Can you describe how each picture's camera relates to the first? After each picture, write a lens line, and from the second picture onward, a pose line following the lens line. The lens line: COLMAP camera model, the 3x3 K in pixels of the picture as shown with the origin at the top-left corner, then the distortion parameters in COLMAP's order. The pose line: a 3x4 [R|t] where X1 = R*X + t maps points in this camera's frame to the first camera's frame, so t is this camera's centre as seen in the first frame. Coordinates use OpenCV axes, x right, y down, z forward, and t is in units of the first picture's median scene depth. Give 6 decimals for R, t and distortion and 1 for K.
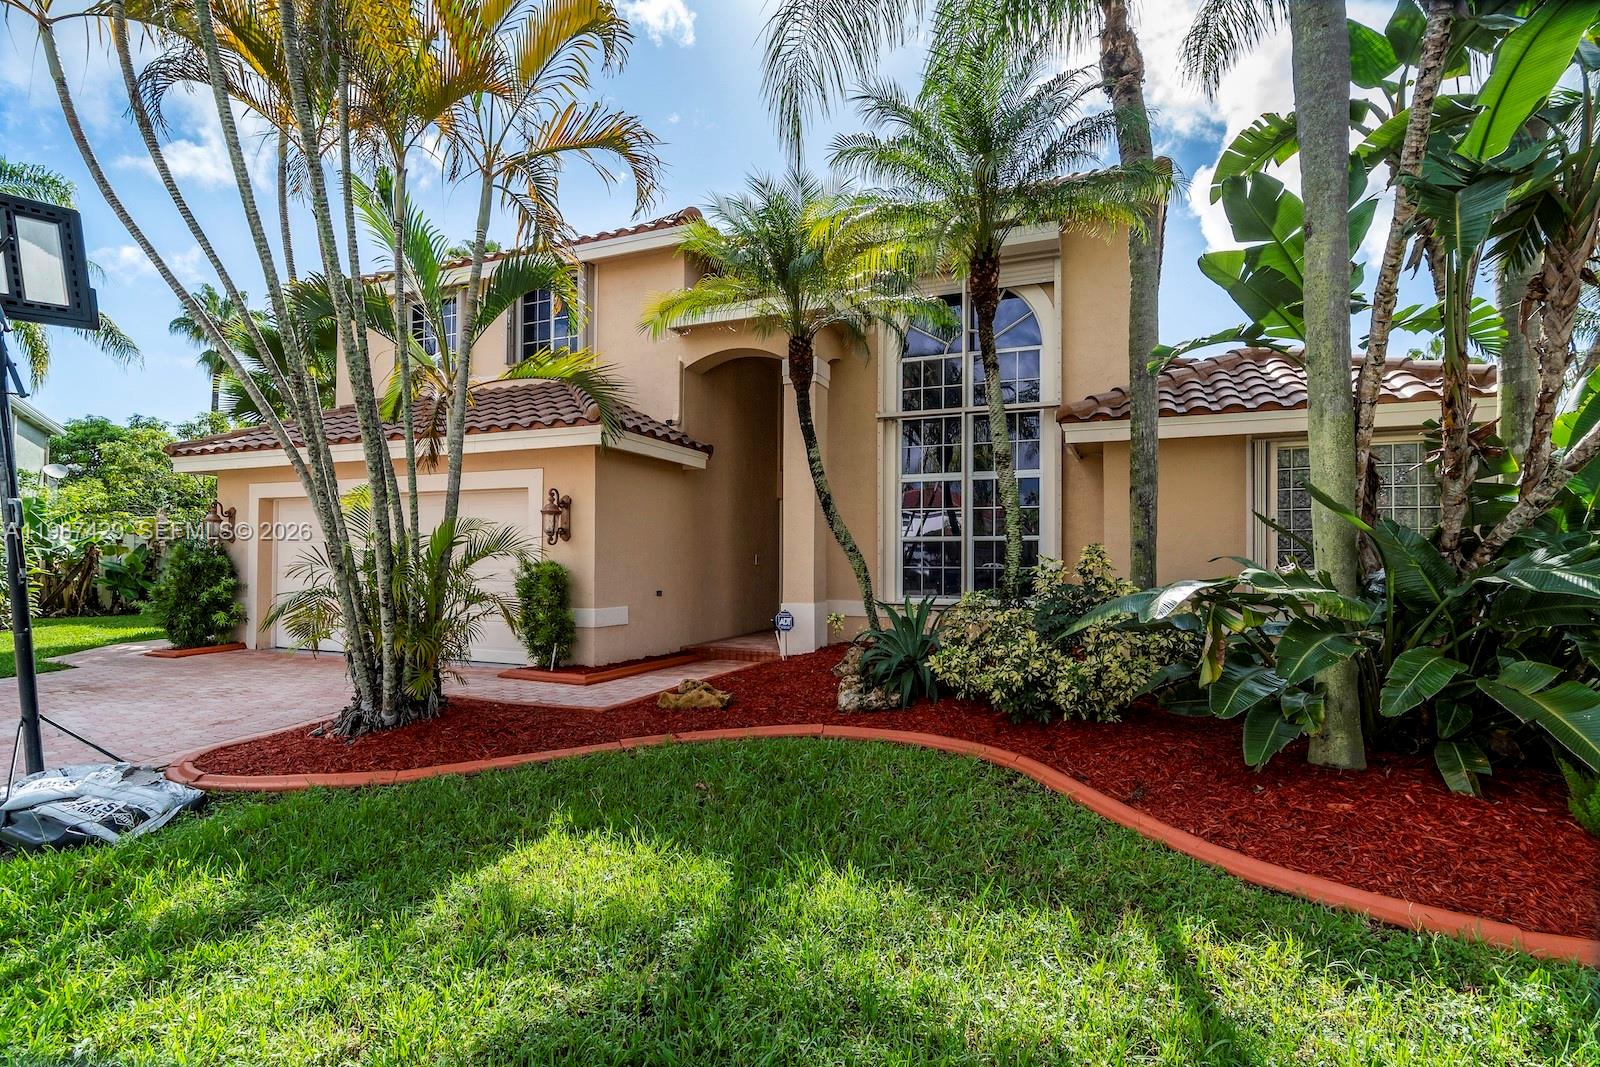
lens RADIAL K [[784.5, 0, 800.8], [0, 784.5, 563.6], [0, 0, 1]] dist [0.000869, 0.000041]
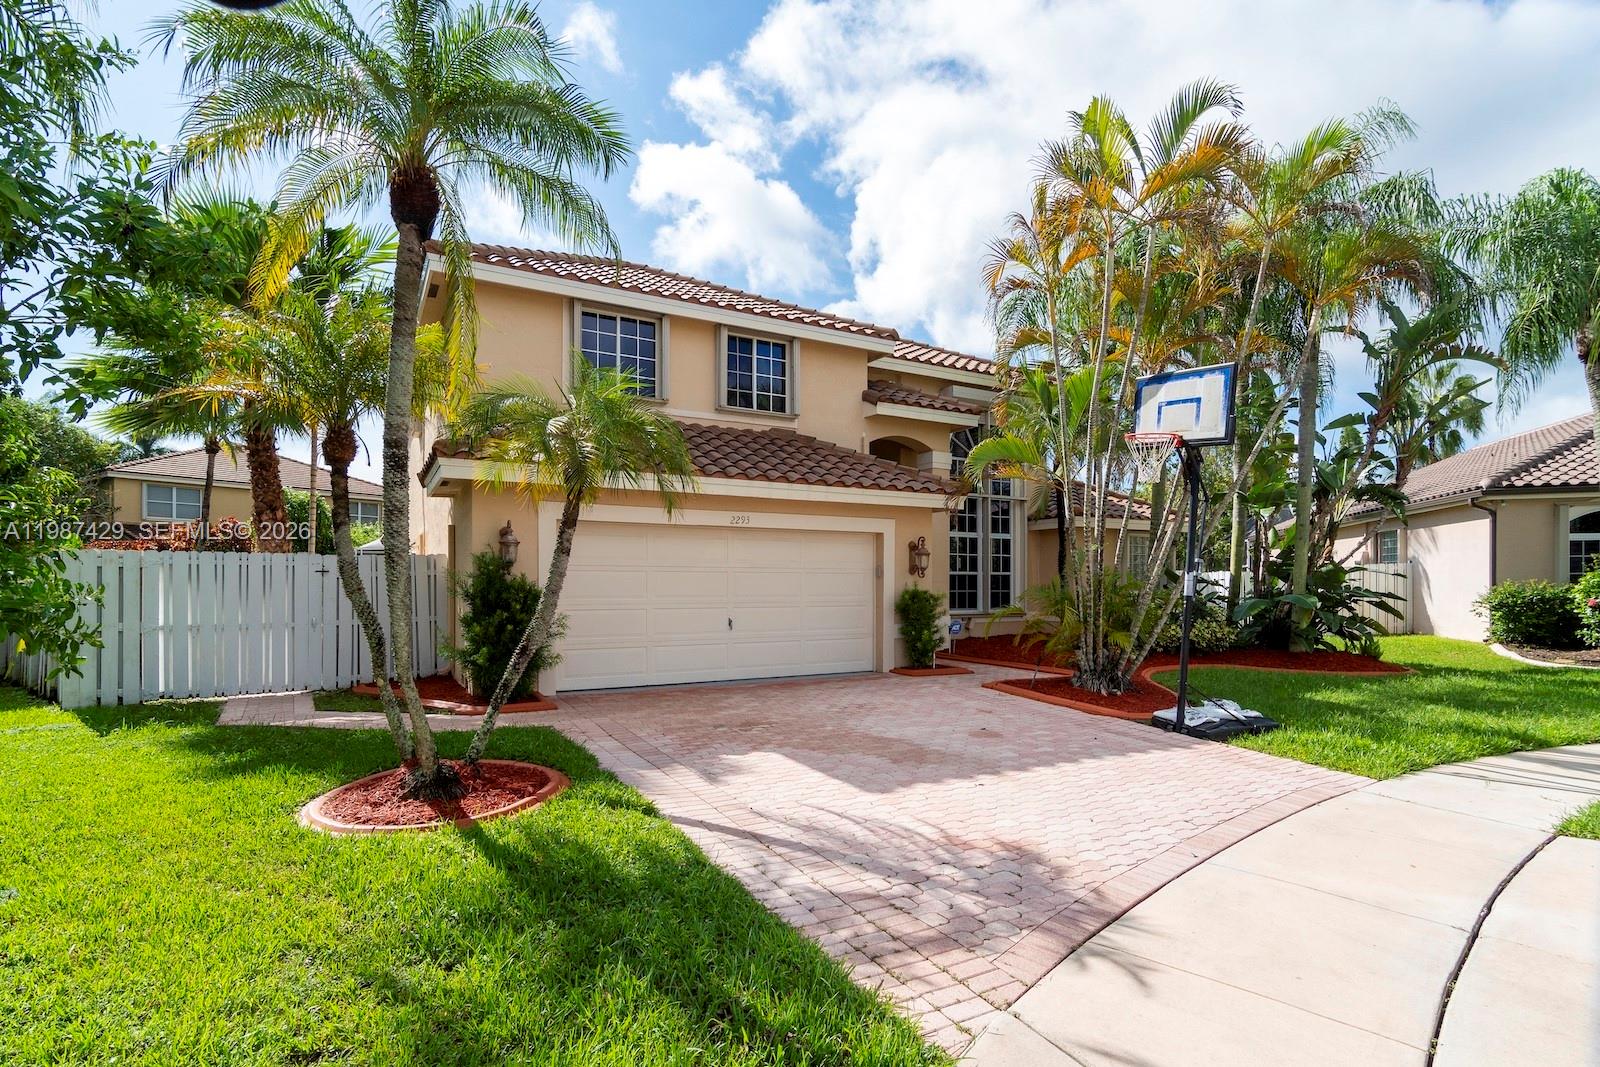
lens RADIAL K [[784.5, 0, 800.8], [0, 784.5, 563.6], [0, 0, 1]] dist [0.000869, 0.000041]
pose [[0.615473, 0.015758, 0.788000, -2.046430], [0.001115, 0.999782, -0.020864, -0.027457], [-0.788157, 0.013720, 0.615322, 0.430781]]
